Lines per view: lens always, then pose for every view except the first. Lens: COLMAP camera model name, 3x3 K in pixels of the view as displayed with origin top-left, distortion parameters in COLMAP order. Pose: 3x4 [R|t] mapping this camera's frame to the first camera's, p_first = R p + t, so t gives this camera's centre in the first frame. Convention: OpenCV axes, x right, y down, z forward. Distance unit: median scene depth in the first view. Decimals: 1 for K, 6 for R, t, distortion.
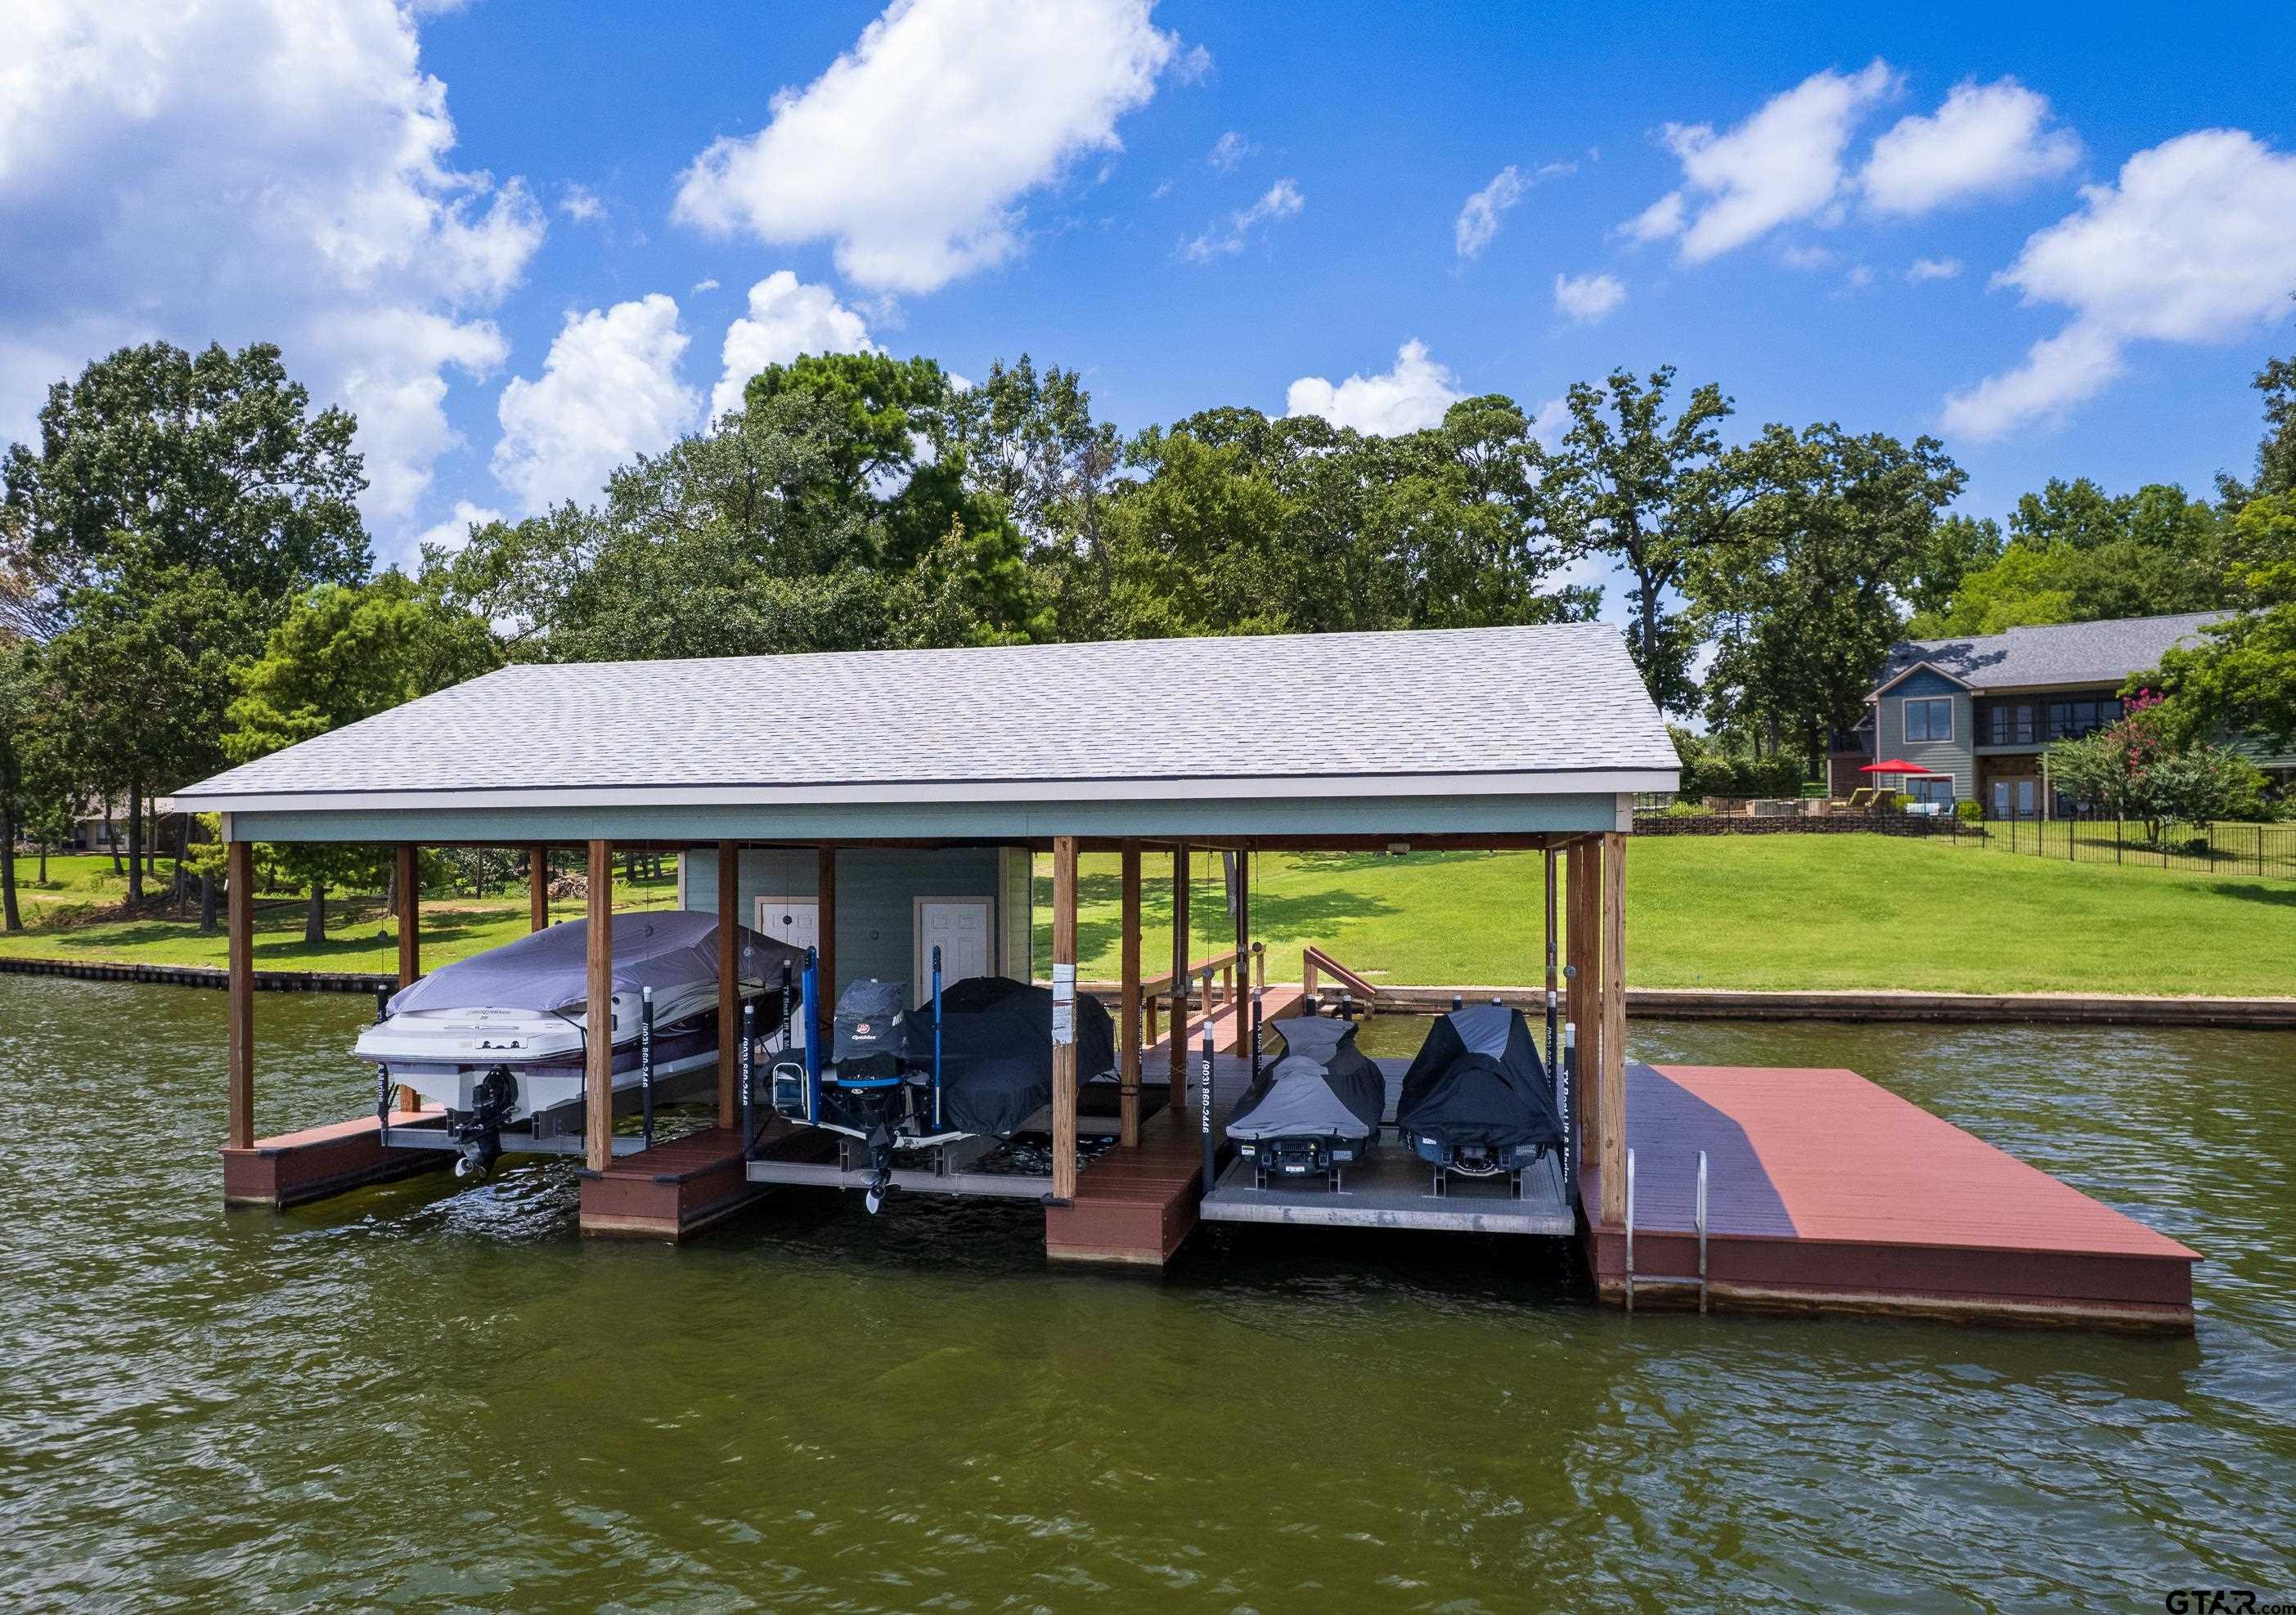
lens RADIAL K [[1559.0, 0, 1144.4], [0, 1559.0, 890.1], [0, 0, 1]] dist [-0.096863, 0.100645]
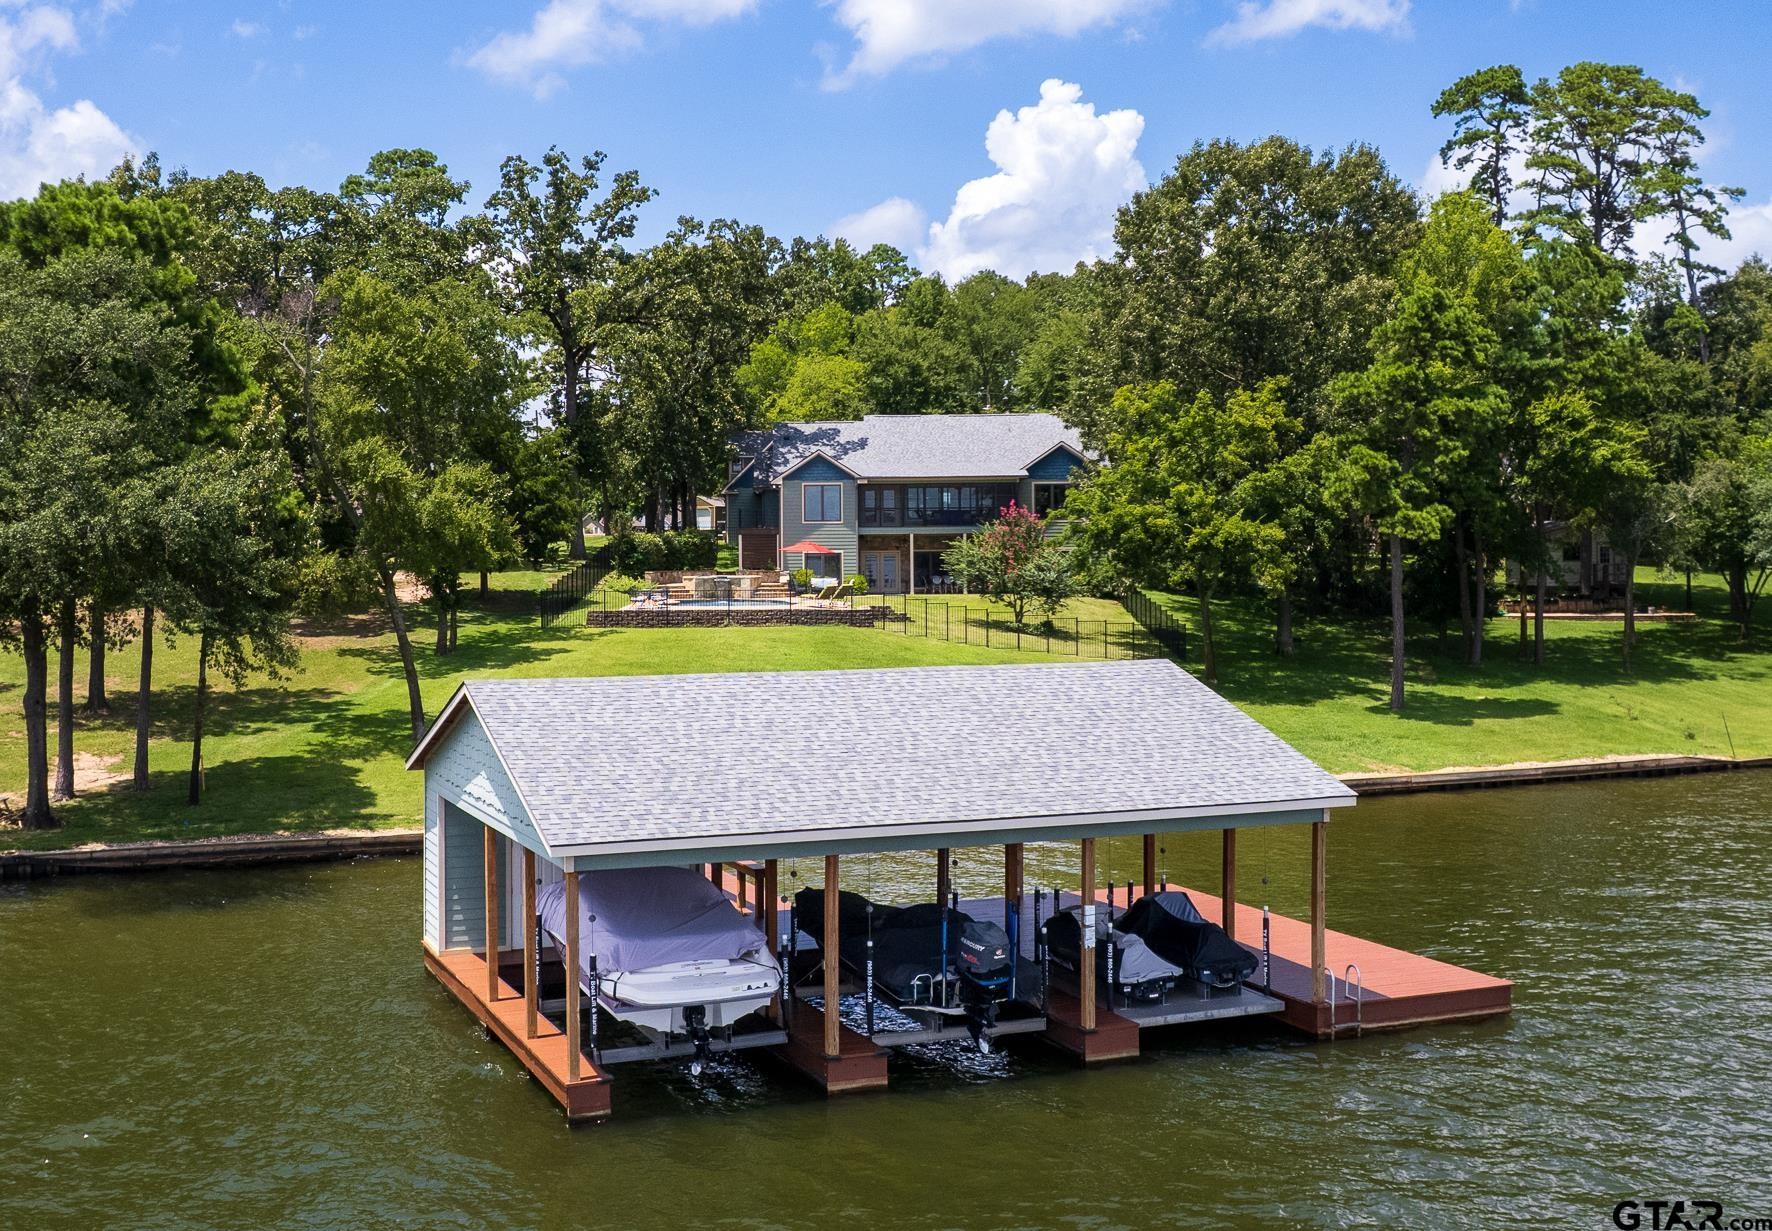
lens RADIAL K [[1715.8, 0, 886.0], [0, 1715.8, 615.5], [0, 0, 1]] dist [-0.072996, -0.001003]
pose [[0.822253, -0.007654, 0.569071, -0.157324], [0.003864, 0.999962, 0.007866, -0.035305], [-0.569109, -0.004269, 0.822251, -0.062083]]
